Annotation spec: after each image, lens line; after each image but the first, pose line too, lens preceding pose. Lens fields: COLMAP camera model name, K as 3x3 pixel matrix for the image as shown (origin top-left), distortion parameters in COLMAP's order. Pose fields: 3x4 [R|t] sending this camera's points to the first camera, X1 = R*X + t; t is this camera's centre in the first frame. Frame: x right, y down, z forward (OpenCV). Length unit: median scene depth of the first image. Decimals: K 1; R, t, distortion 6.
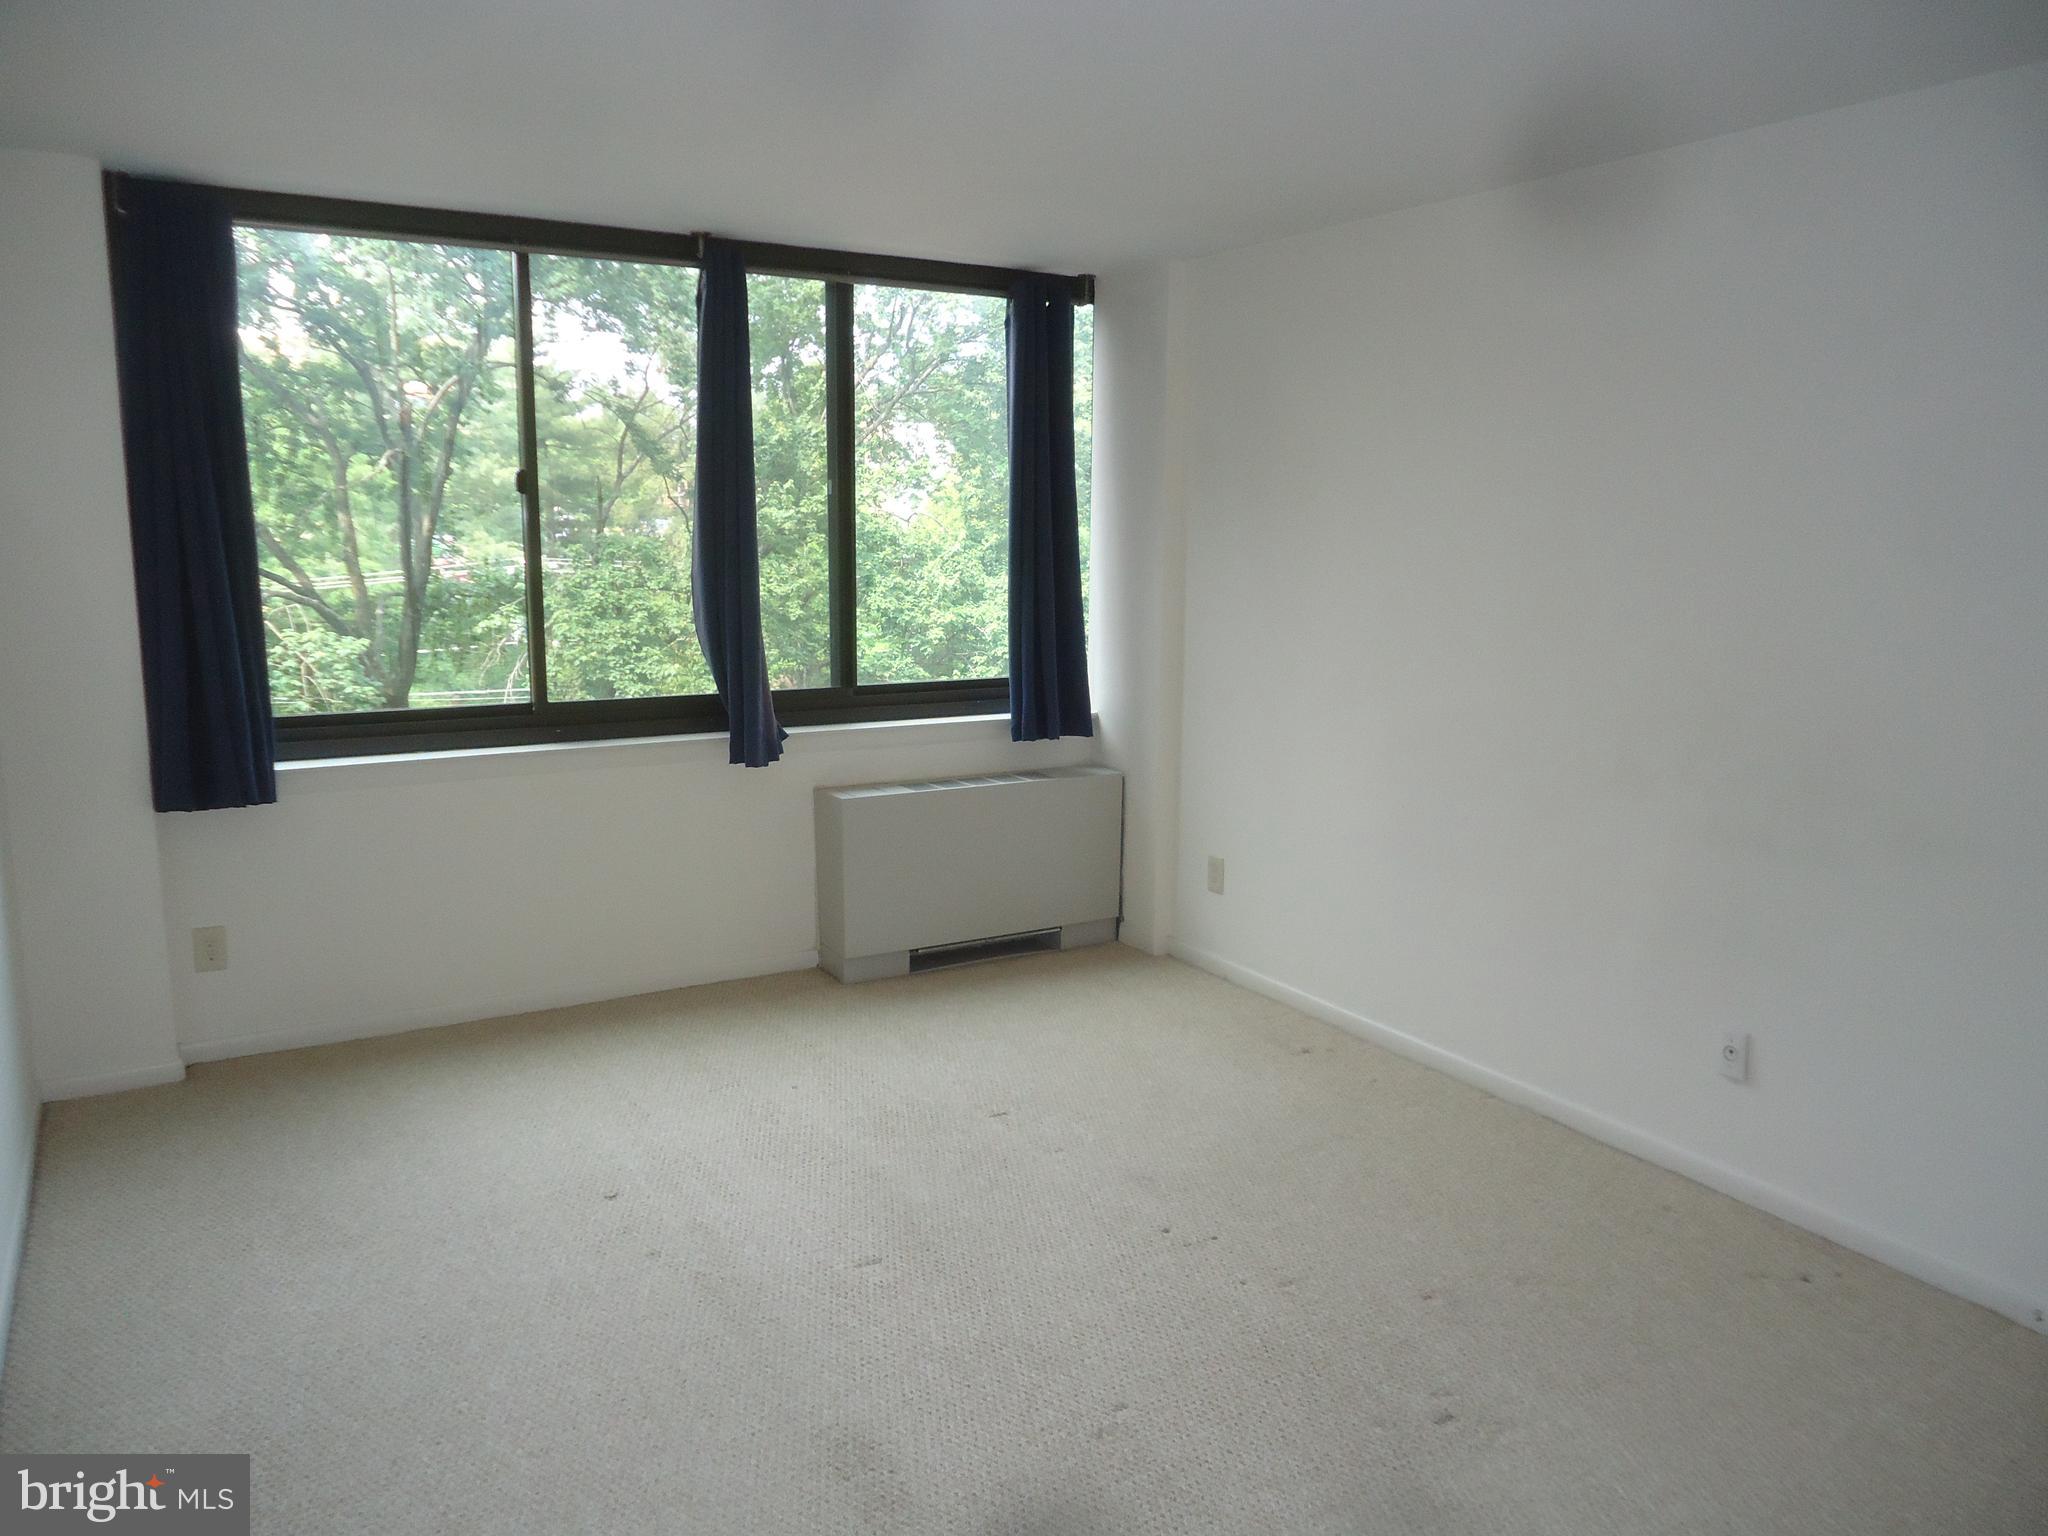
lens RADIAL K [[1472.2, 0, 1016.6], [0, 1472.2, 759.8], [0, 0, 1]] dist [0.001235, 0.002861]
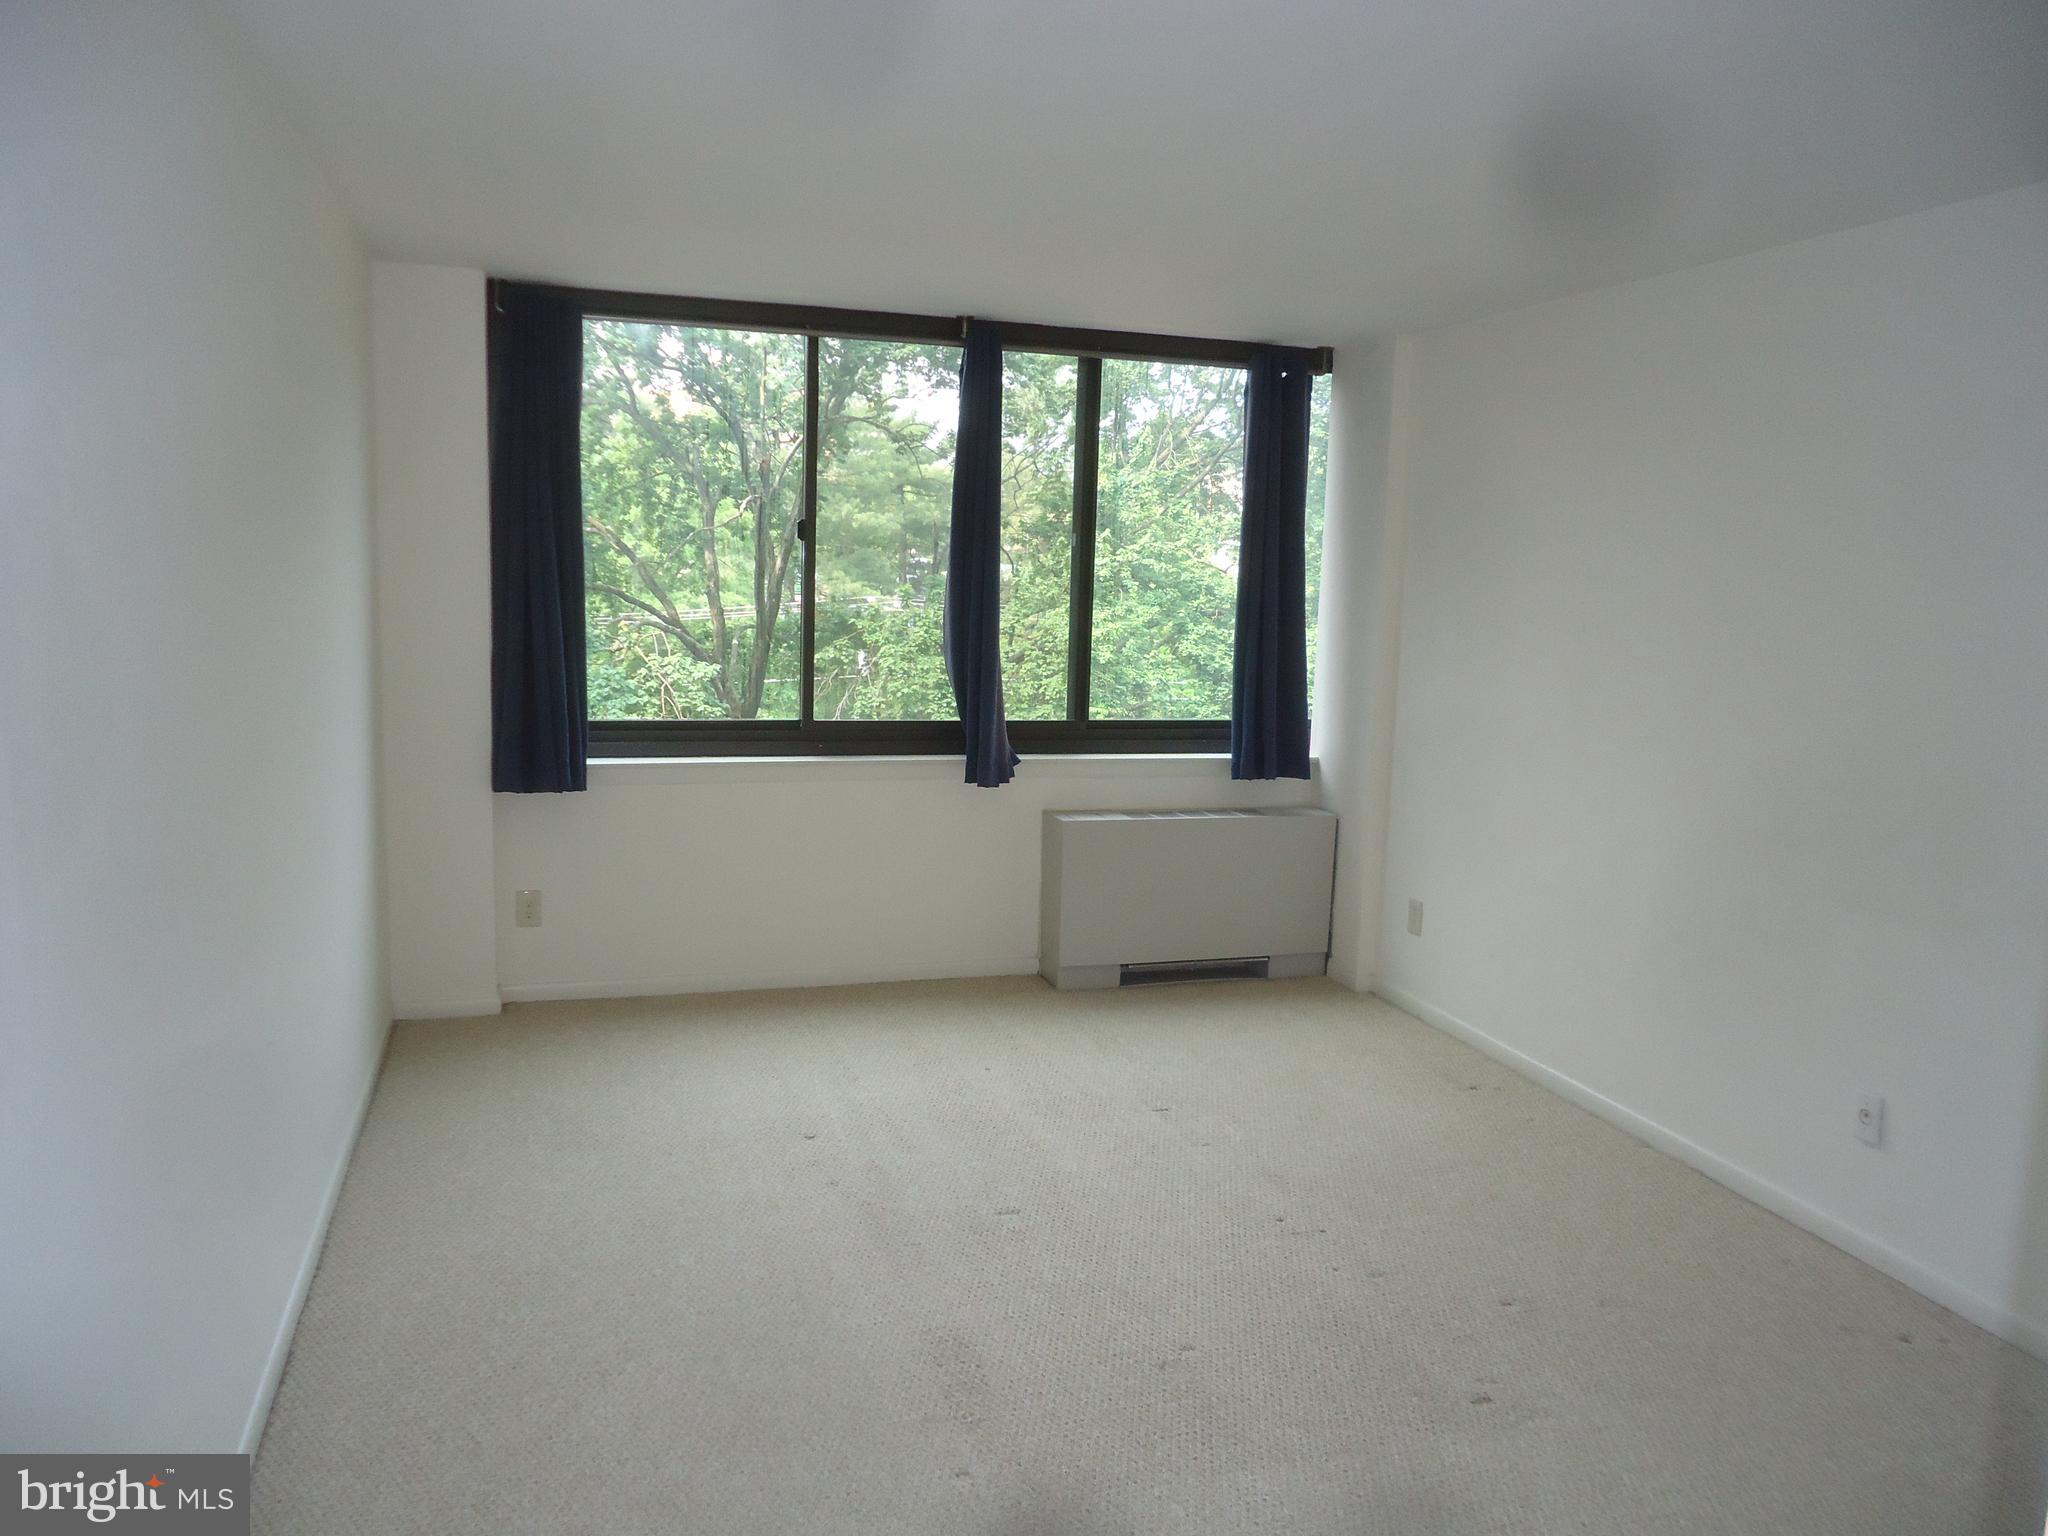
lens RADIAL K [[1455.4, 0, 1024.0], [0, 1455.4, 768.0], [0, 0, 1]] dist [0.010392, 0.003308]
pose [[0.975600, 0.054103, -0.212785, 0.075047], [-0.059528, 0.998043, -0.019170, 0.008442], [0.211331, 0.031369, 0.976911, -0.068497]]
